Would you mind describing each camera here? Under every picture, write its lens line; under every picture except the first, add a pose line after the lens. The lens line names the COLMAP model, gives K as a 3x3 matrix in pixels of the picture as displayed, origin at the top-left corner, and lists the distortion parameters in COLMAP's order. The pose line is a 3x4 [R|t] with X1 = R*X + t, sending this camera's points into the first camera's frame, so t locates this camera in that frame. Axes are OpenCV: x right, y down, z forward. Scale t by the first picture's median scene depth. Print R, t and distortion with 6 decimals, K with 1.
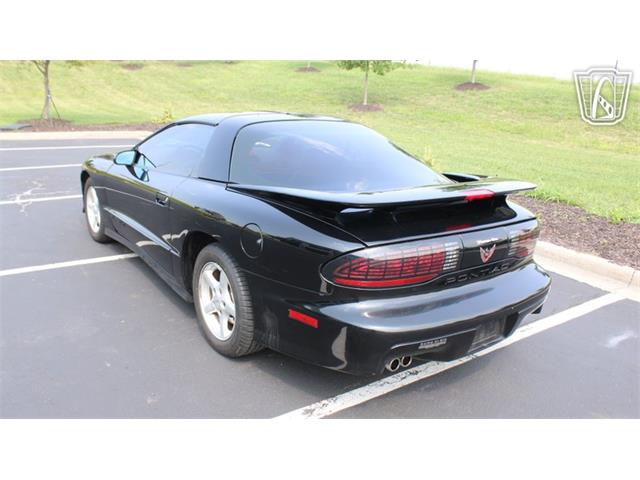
lens RADIAL K [[550.9, 0, 306.8], [0, 550.9, 246.8], [0, 0, 1]] dist [-0.166424, 0.154497]
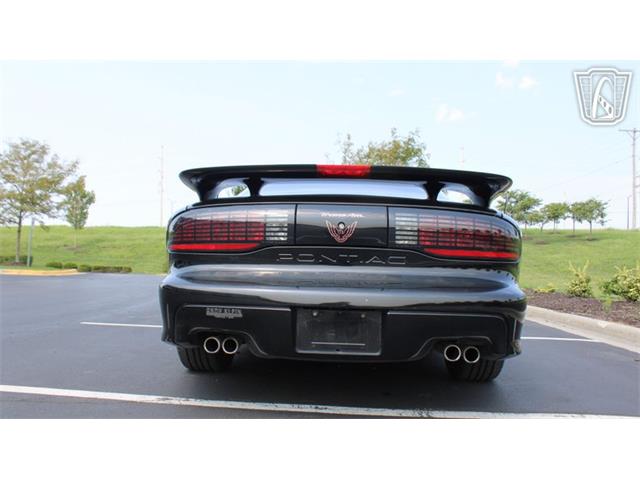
lens RADIAL K [[550.9, 0, 306.8], [0, 550.9, 246.8], [0, 0, 1]] dist [-0.166424, 0.154497]
pose [[0.760699, -0.051467, -0.647061, 0.685485], [-0.180202, 0.940923, -0.286691, 0.232381], [0.623589, 0.334688, 0.706485, 0.330535]]
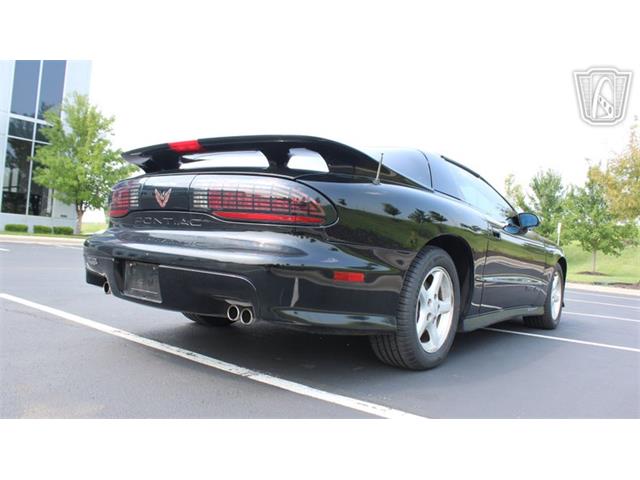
lens RADIAL K [[550.9, 0, 306.8], [0, 550.9, 246.8], [0, 0, 1]] dist [-0.166424, 0.154497]
pose [[0.252139, -0.030097, -0.967223, 1.097900], [-0.340716, 0.932752, -0.117843, 0.099821], [0.905725, 0.359261, 0.224929, 0.871564]]
